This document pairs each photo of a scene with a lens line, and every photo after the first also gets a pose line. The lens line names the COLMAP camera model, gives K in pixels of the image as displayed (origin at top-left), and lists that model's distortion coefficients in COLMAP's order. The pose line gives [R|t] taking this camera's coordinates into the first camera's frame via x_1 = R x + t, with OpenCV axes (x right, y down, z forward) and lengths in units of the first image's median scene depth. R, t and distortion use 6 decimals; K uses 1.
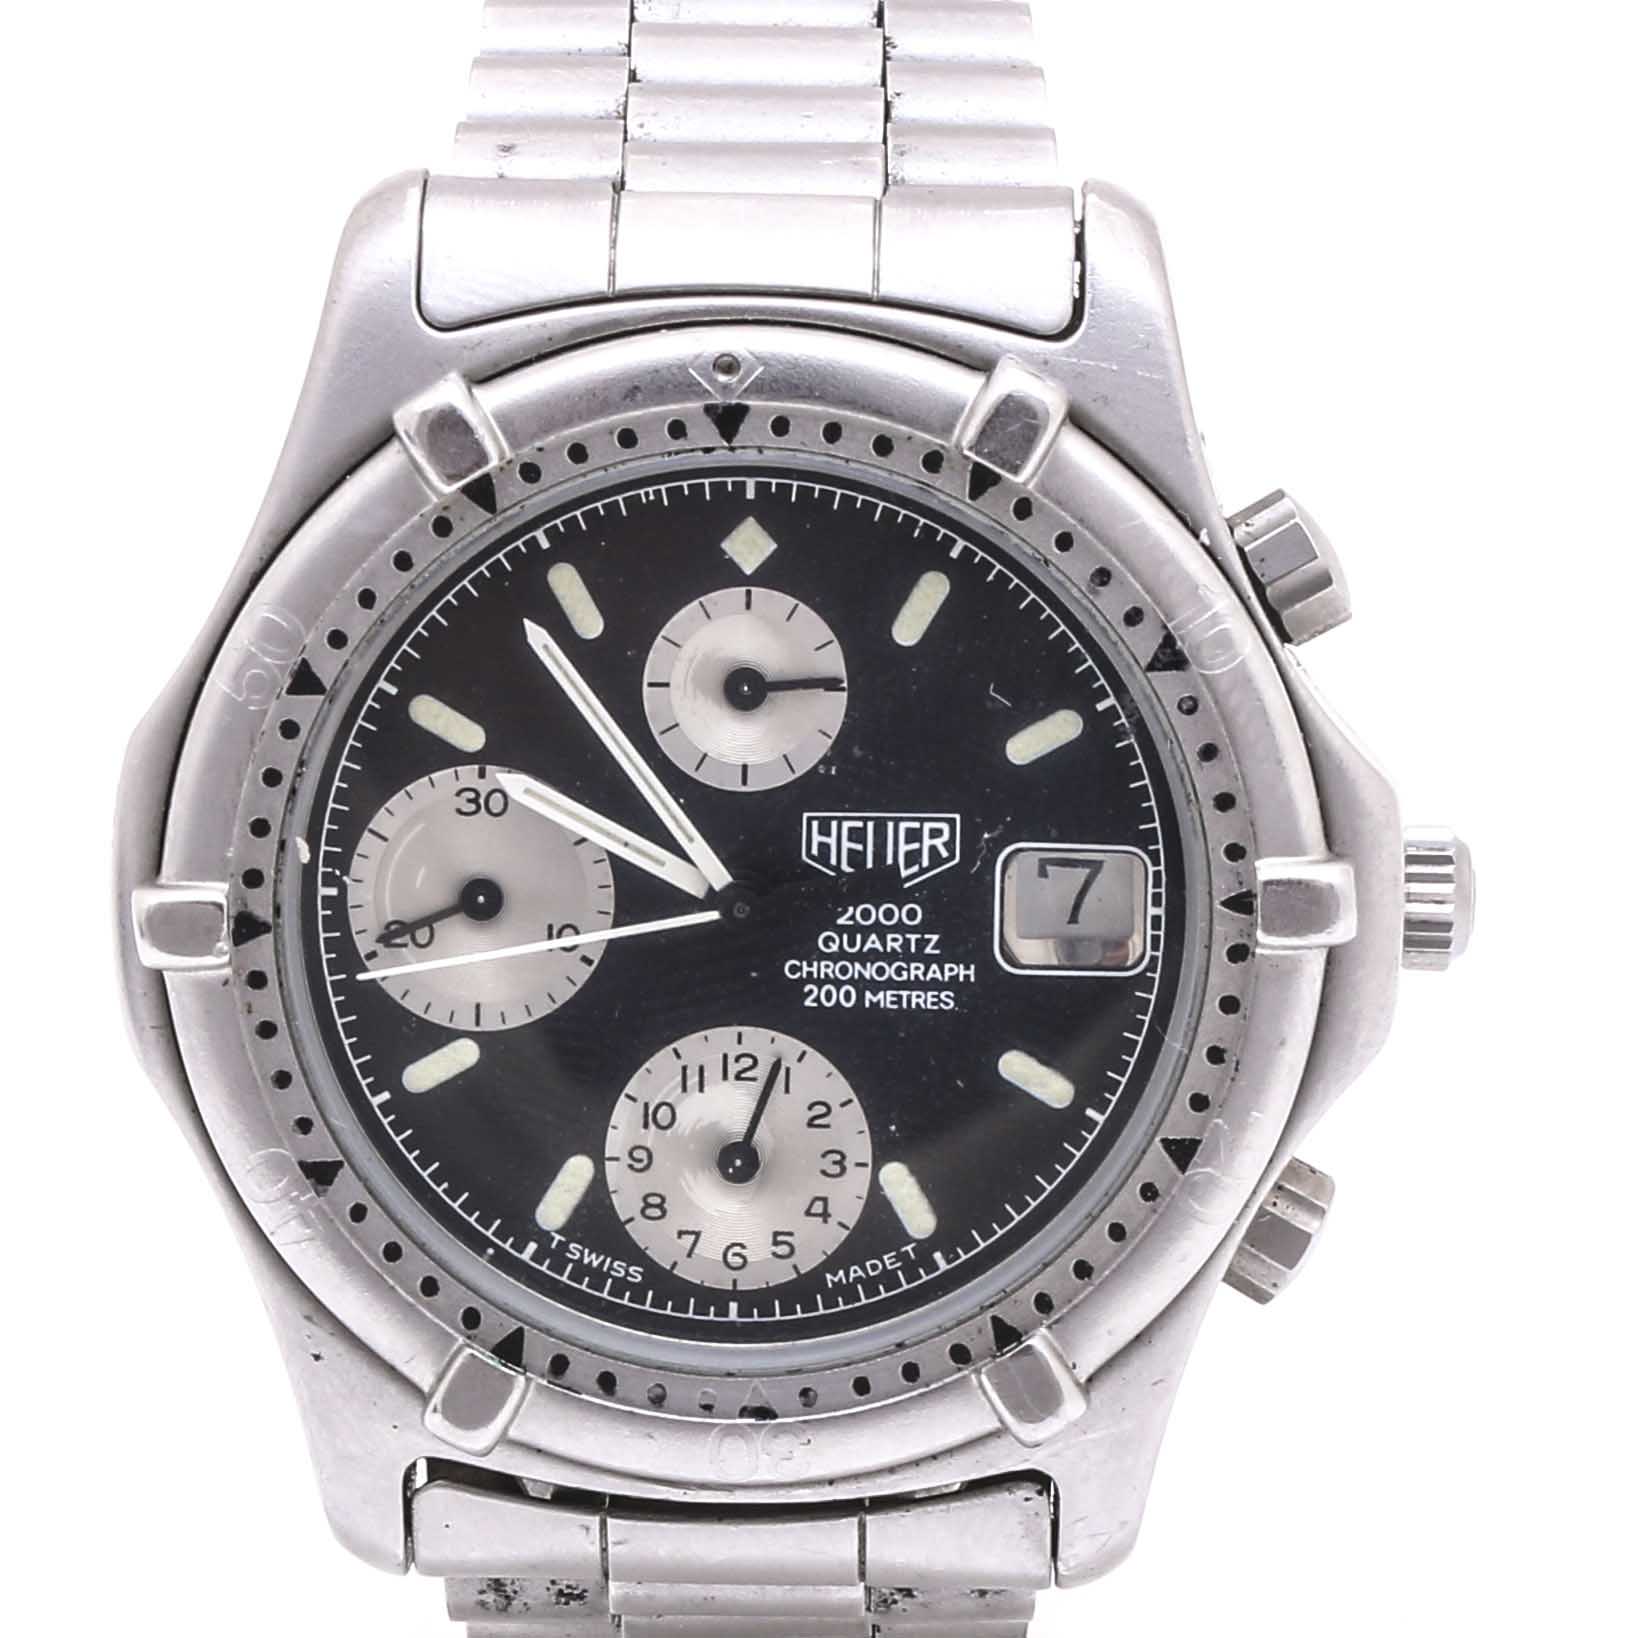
lens RADIAL K [[5933.4, 0, 816.1], [0, 5933.4, 819.8], [0, 0, 1]] dist [-0.262399, 0.000000]
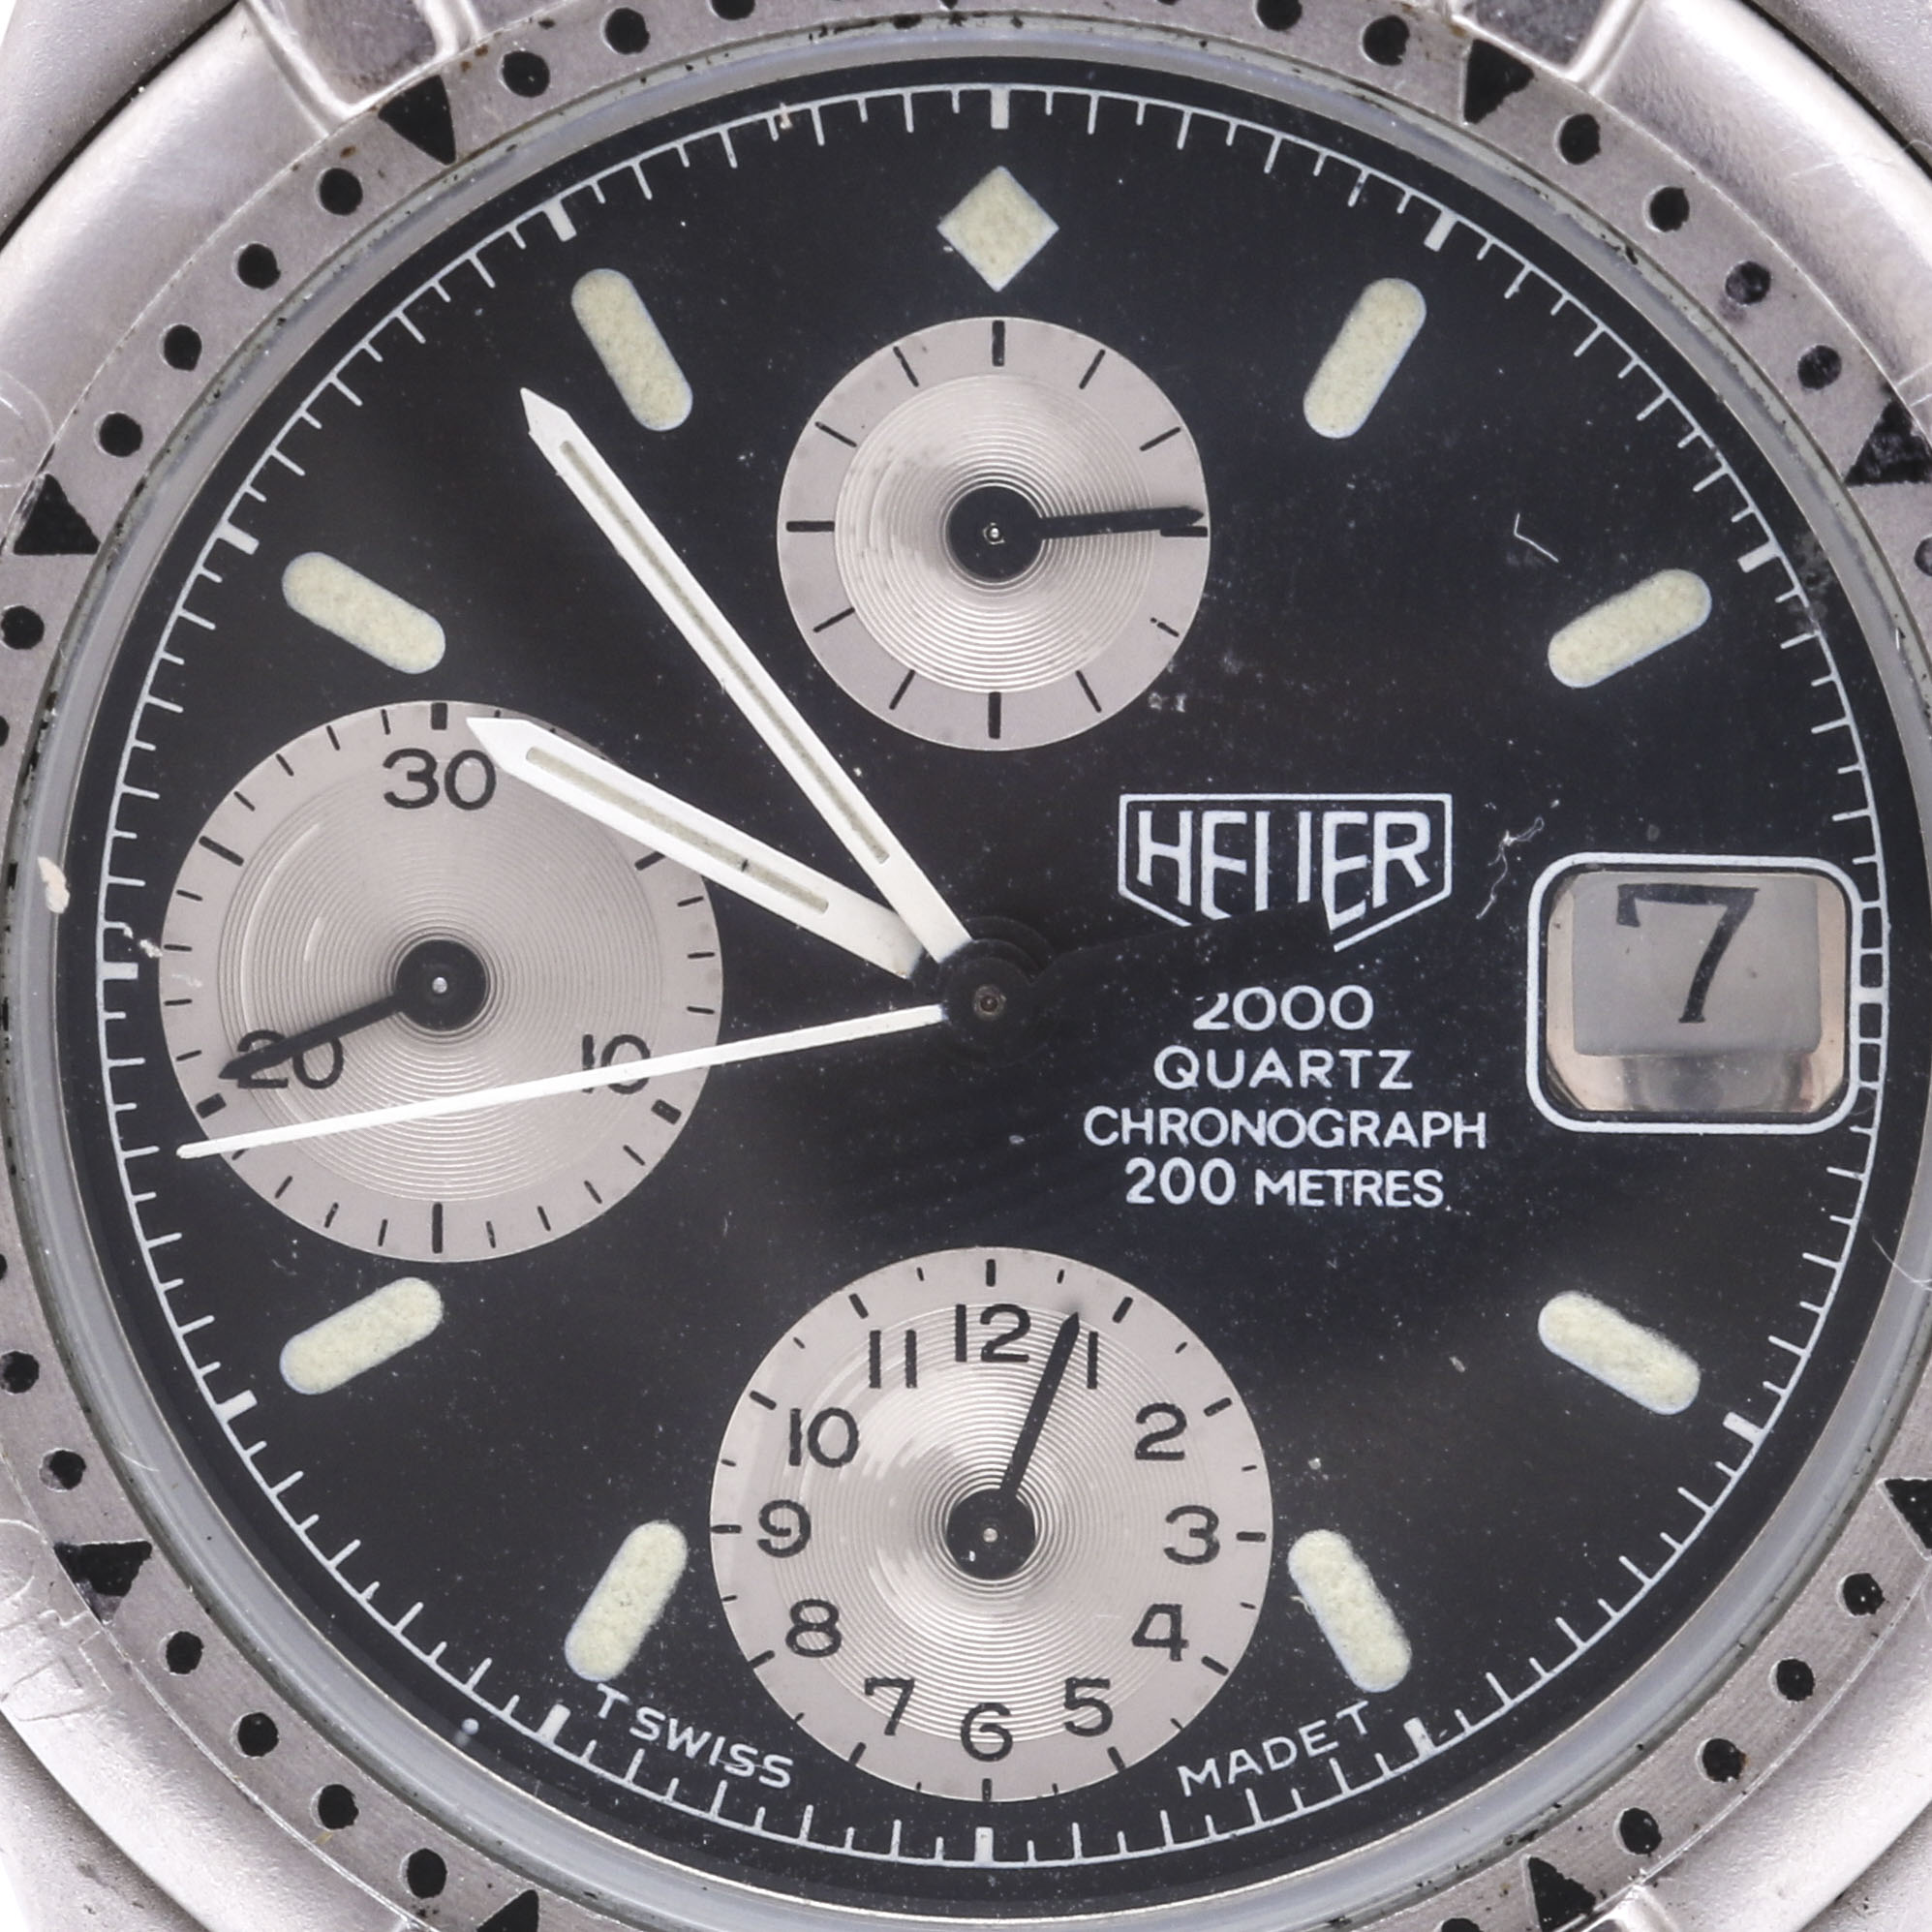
lens RADIAL K [[10599.4, 0, 969.8], [0, 10599.4, 970.2], [0, 0, 1]] dist [-0.069292, 0.000000]
pose [[0.999717, -0.009942, -0.021614, 0.003988], [0.010271, 0.999833, 0.015122, -0.000073], [0.021460, -0.015340, 0.999652, 0.156131]]
